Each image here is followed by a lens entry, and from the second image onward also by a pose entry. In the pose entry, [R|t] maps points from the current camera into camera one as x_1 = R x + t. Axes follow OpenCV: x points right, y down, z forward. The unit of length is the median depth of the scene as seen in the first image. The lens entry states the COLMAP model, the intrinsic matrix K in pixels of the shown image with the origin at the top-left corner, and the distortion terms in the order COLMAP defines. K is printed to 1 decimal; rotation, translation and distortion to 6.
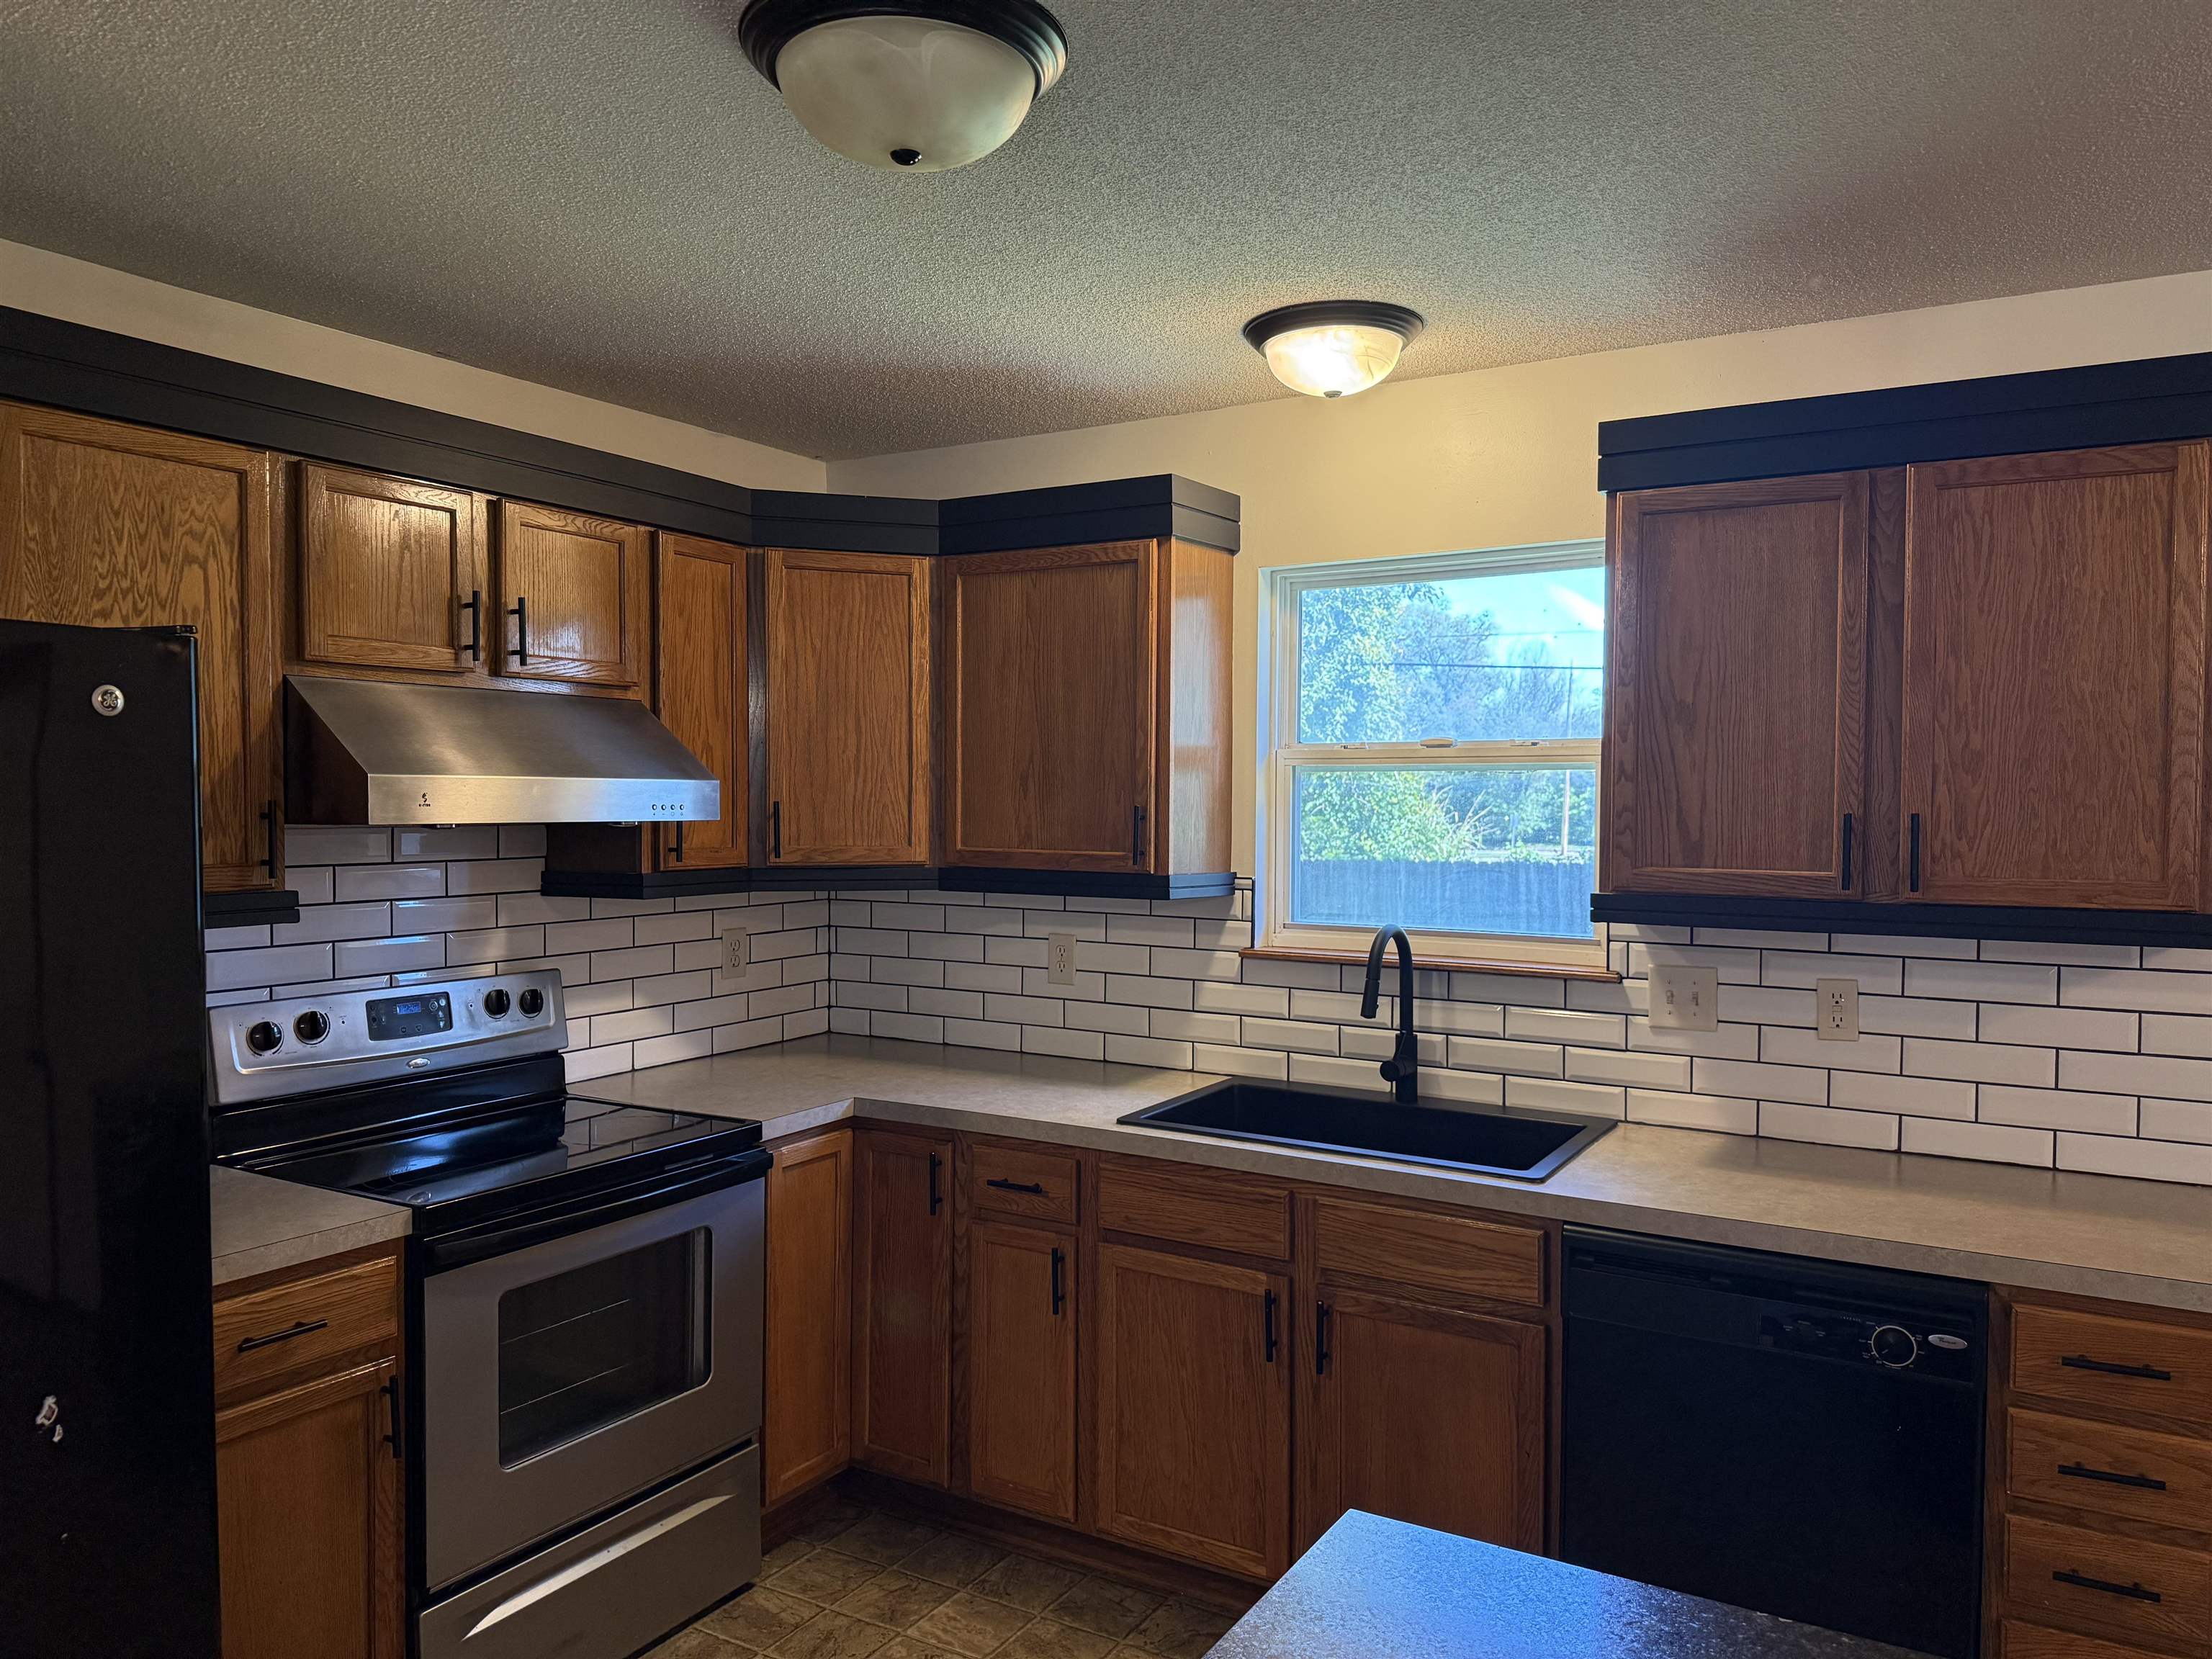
lens RADIAL K [[1540.5, 0, 1107.0], [0, 1540.5, 823.6], [0, 0, 1]] dist [0.016482, -0.030310]
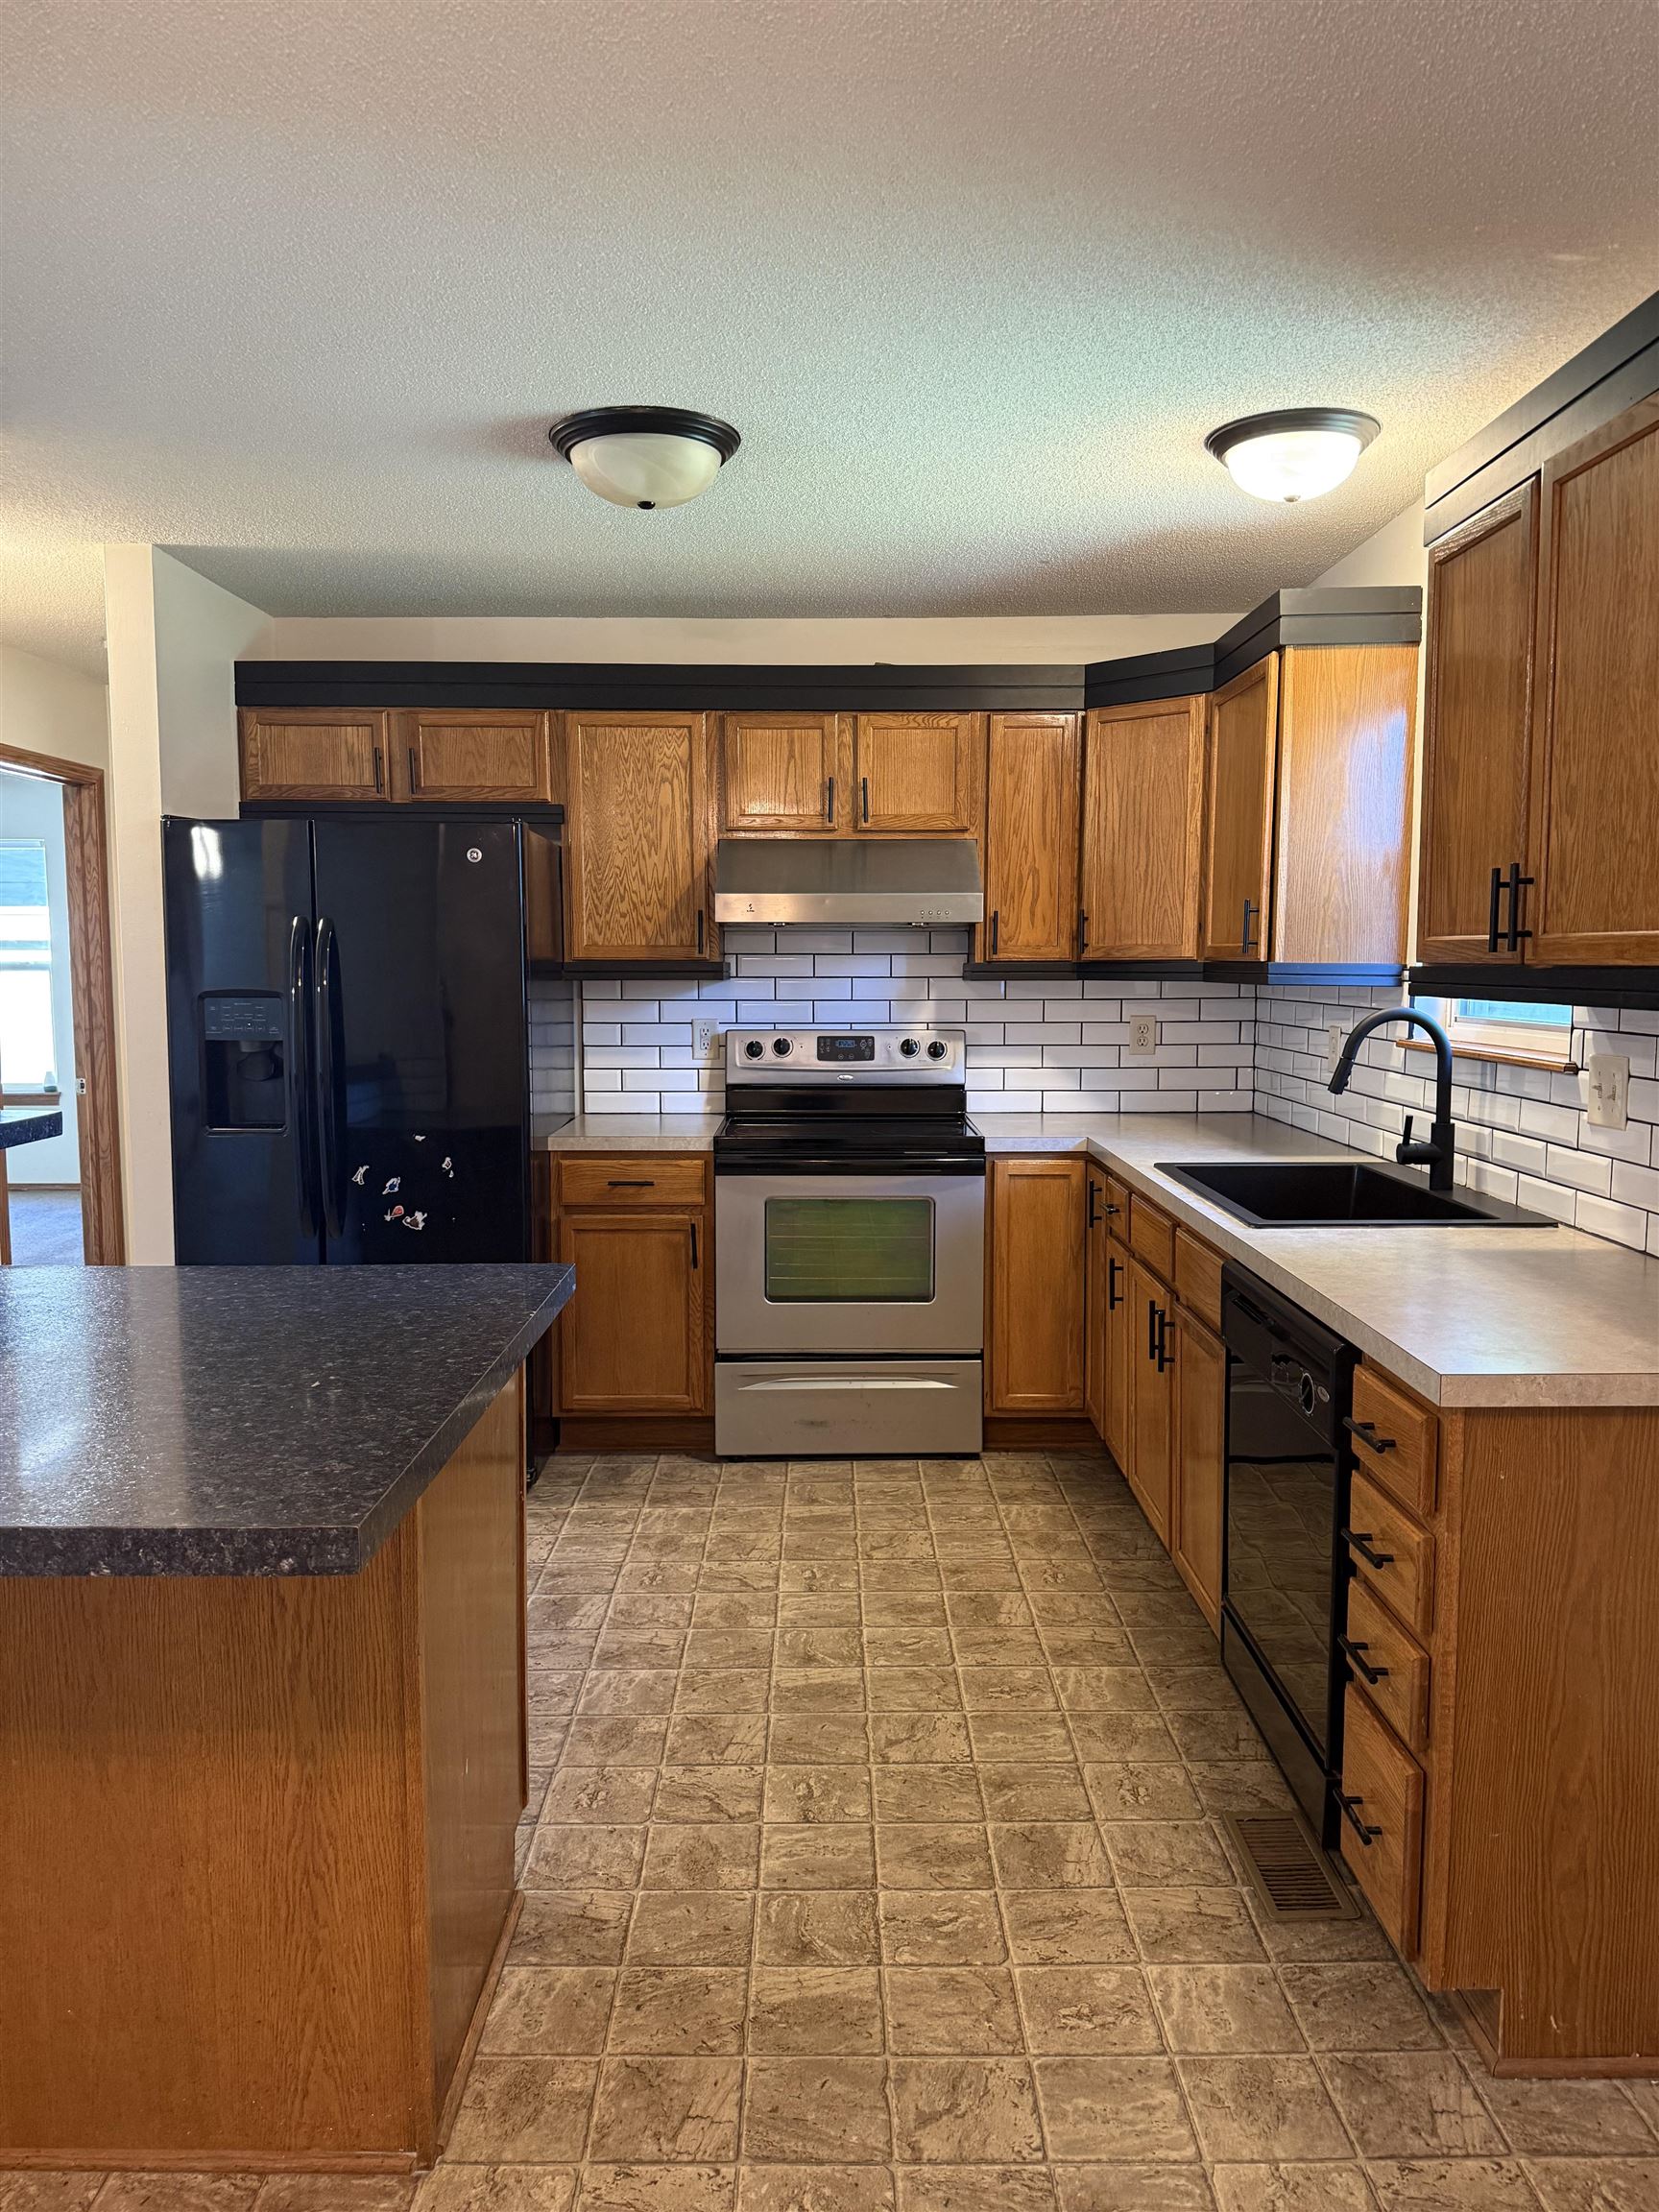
lens RADIAL K [[1540.5, 0, 840.4], [0, 1540.5, 1114.6], [0, 0, 1]] dist [0.016482, -0.030310]
pose [[0.510543, 0.078617, -0.856251, 0.864447], [-0.012546, 0.996386, 0.084003, 0.054995], [0.859761, -0.032145, 0.509684, 0.166846]]
